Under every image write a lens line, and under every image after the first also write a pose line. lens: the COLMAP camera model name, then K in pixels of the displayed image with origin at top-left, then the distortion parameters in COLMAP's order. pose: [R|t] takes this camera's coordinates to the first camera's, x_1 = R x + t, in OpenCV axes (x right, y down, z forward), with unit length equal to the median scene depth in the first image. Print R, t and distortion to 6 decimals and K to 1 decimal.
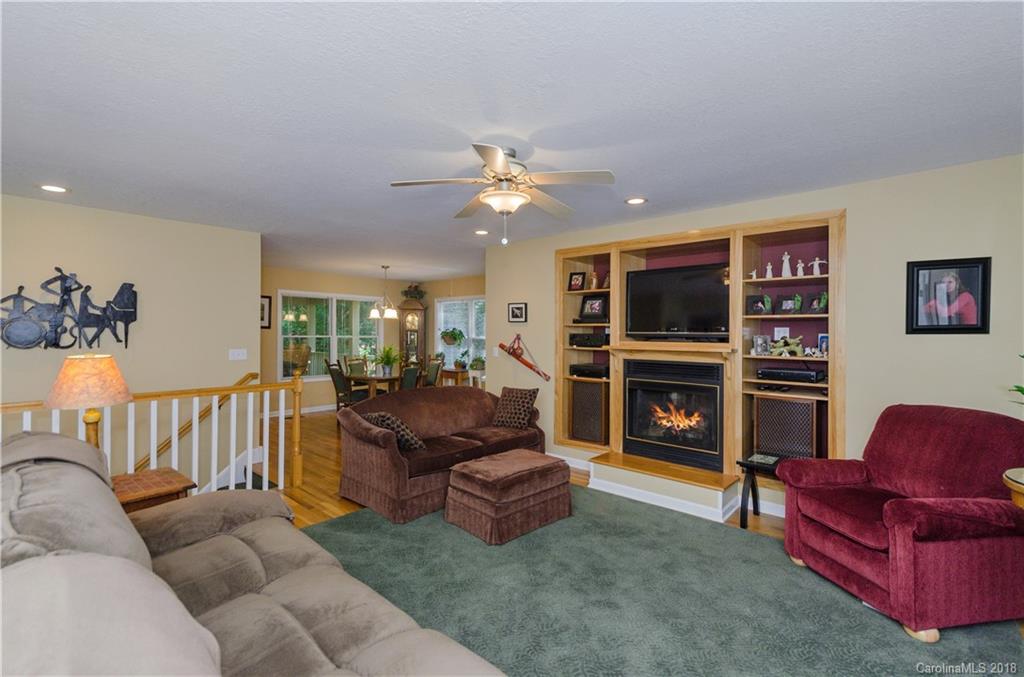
lens RADIAL K [[466.5, 0, 518.6], [0, 466.5, 333.6], [0, 0, 1]] dist [0.004387, -0.000103]
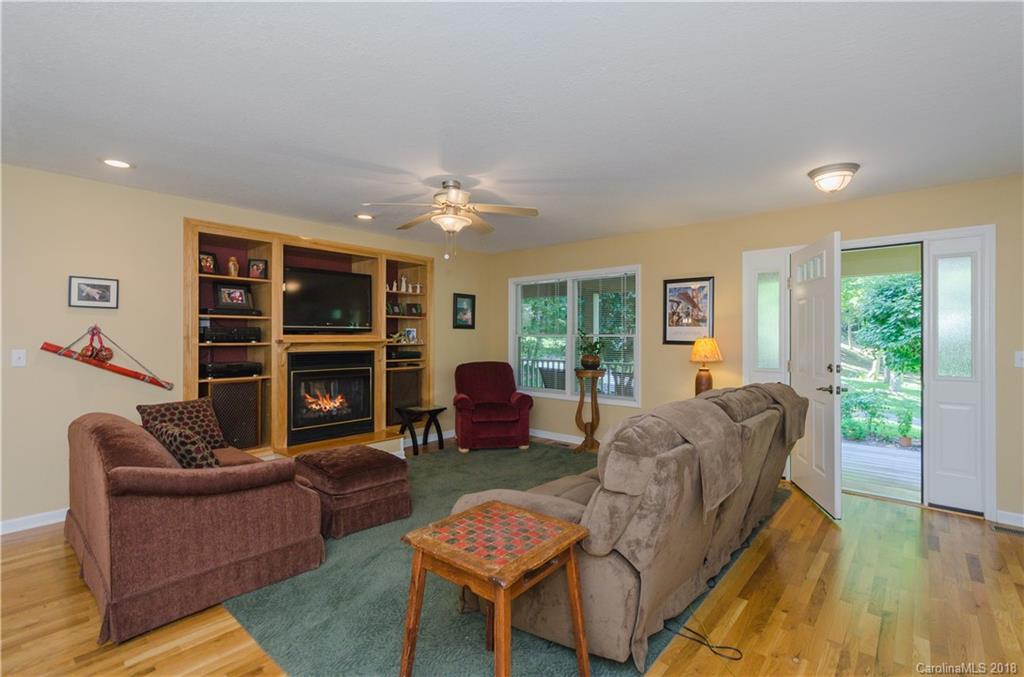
lens RADIAL K [[466.5, 0, 519.1], [0, 466.5, 337.3], [0, 0, 1]] dist [0.004387, -0.000103]
pose [[0.001435, -0.007850, 0.999968, -0.802357], [0.002178, 0.999967, 0.007847, 0.014779], [-0.999997, 0.002166, 0.001452, 0.518551]]
